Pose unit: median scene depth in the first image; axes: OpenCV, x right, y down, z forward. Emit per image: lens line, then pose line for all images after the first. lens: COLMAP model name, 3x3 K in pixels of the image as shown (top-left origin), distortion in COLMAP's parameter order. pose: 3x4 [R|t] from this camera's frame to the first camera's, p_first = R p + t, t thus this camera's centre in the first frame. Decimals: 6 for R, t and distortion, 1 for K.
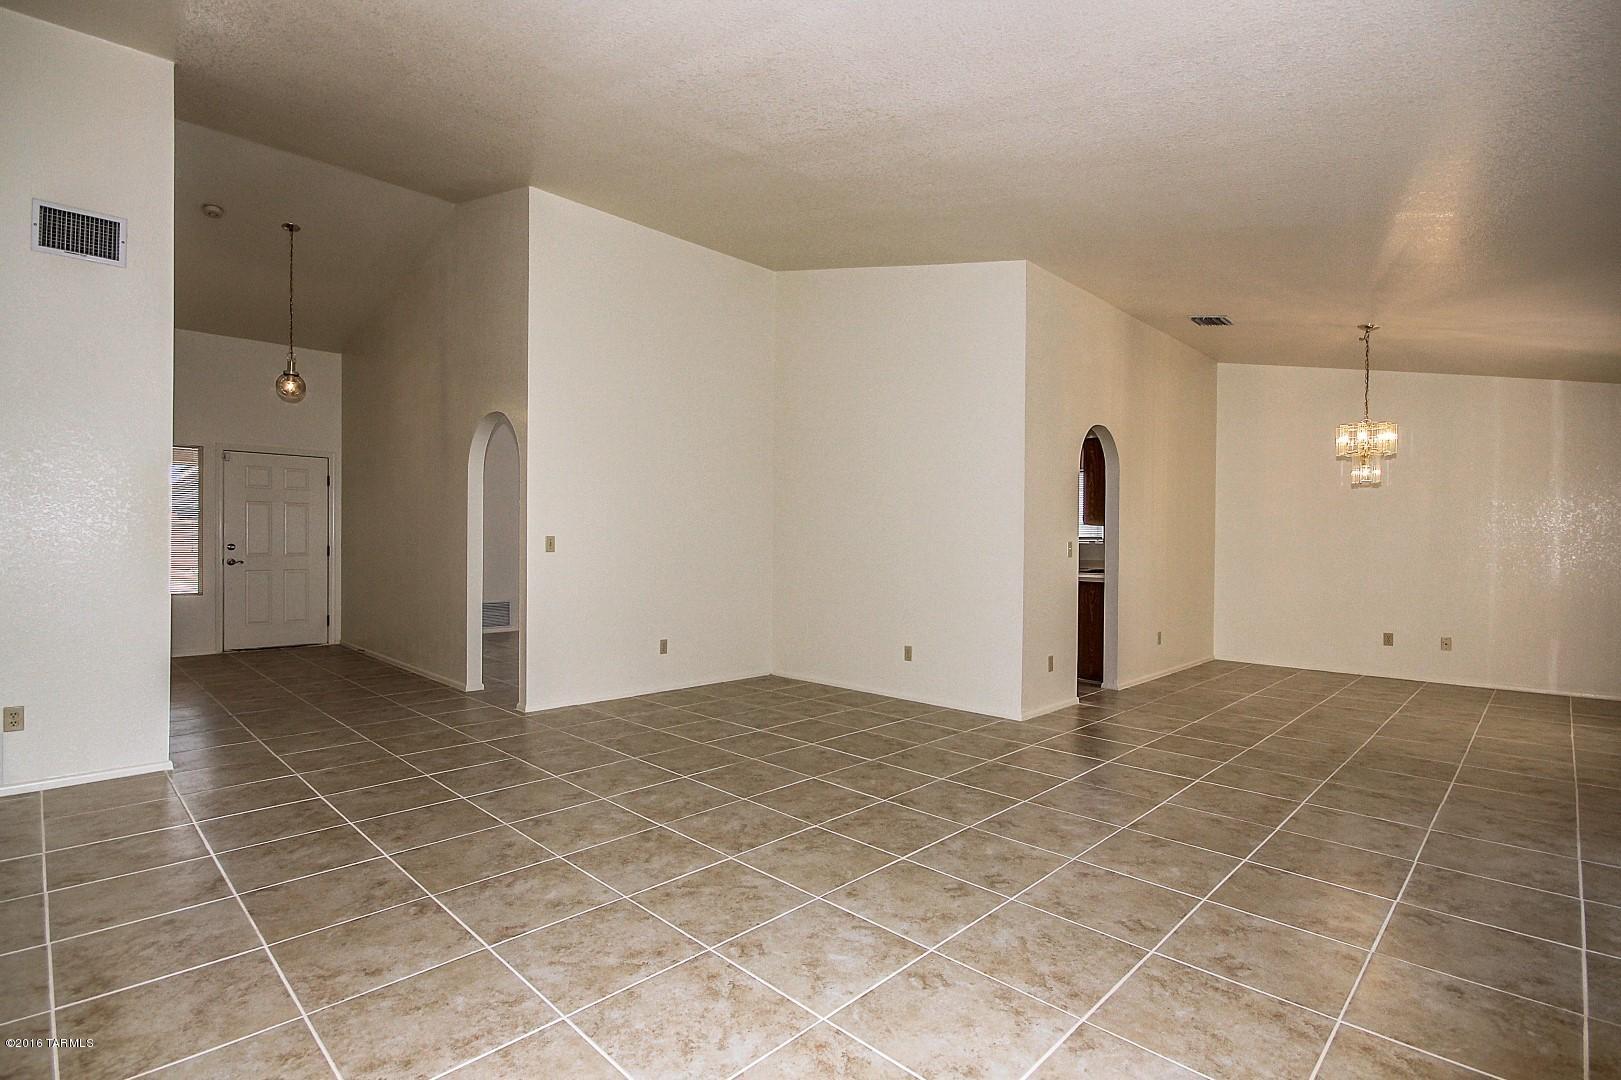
lens RADIAL K [[765.5, 0, 765.2], [0, 765.5, 547.0], [0, 0, 1]] dist [-0.001425, -0.008422]
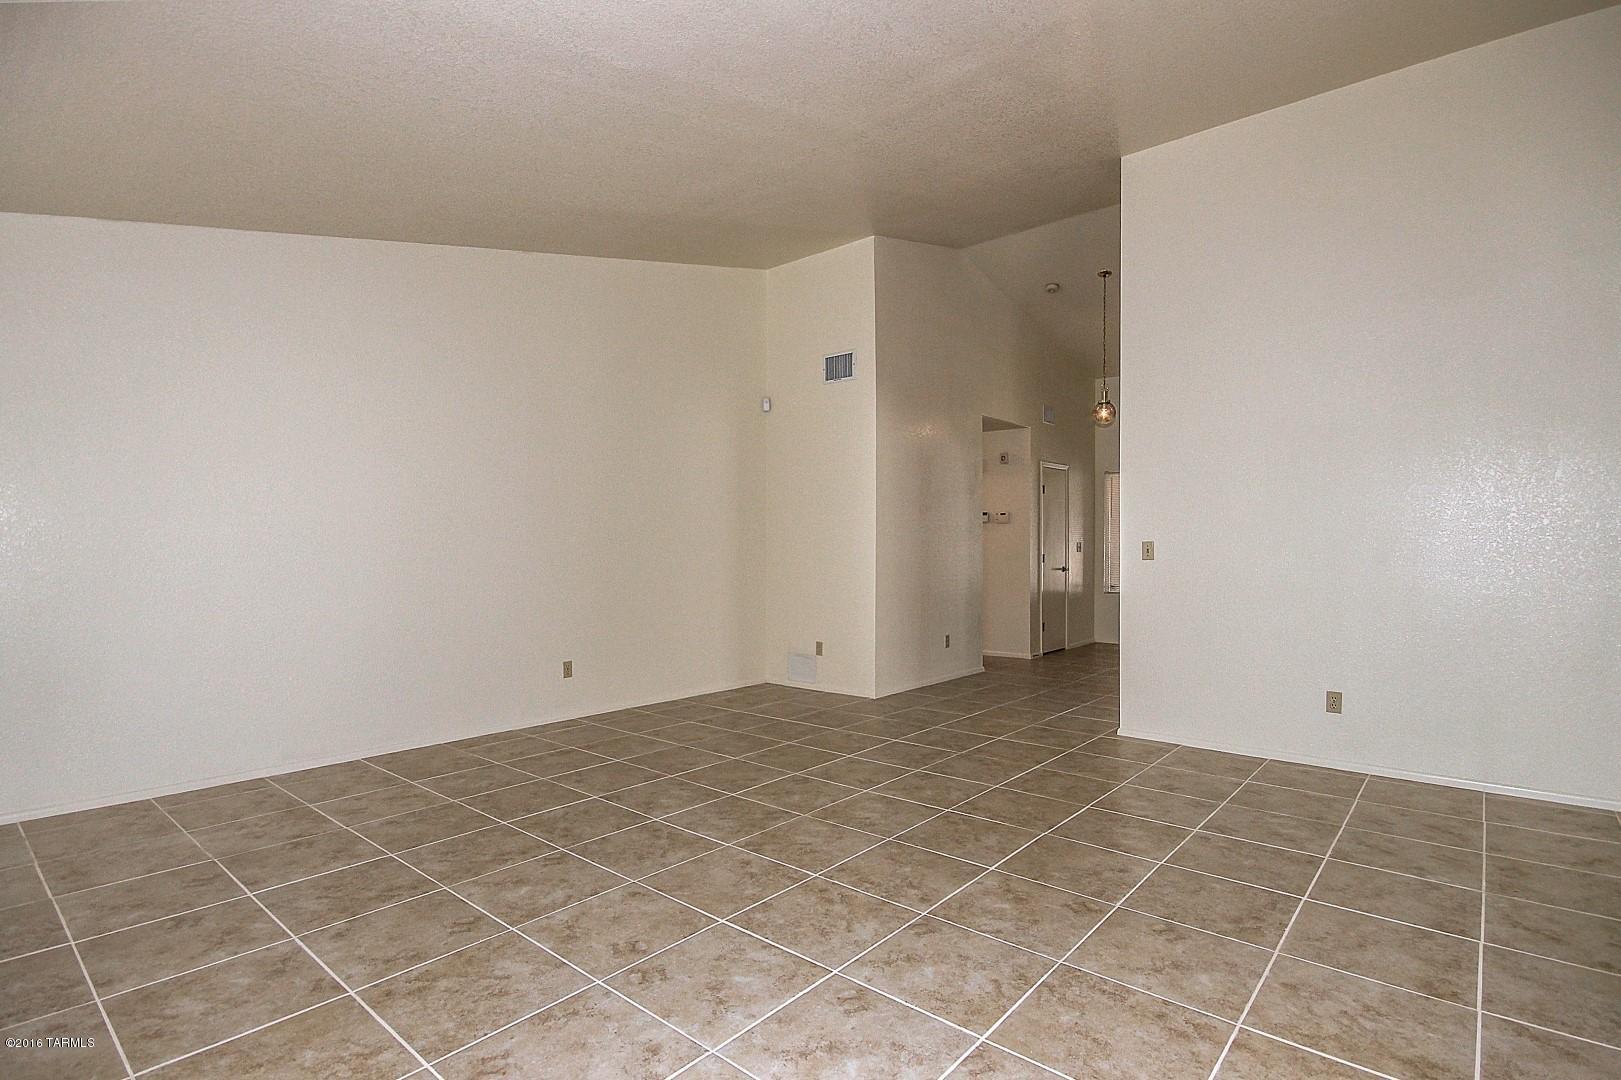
lens RADIAL K [[772.1, 0, 834.9], [0, 772.1, 545.7], [0, 0, 1]] dist [-0.004211, -0.001315]
pose [[0.124411, -0.008243, -0.992197, 0.819733], [-0.006298, 0.999939, -0.009097, 0.000693], [0.992211, 0.007380, 0.124351, 0.799217]]
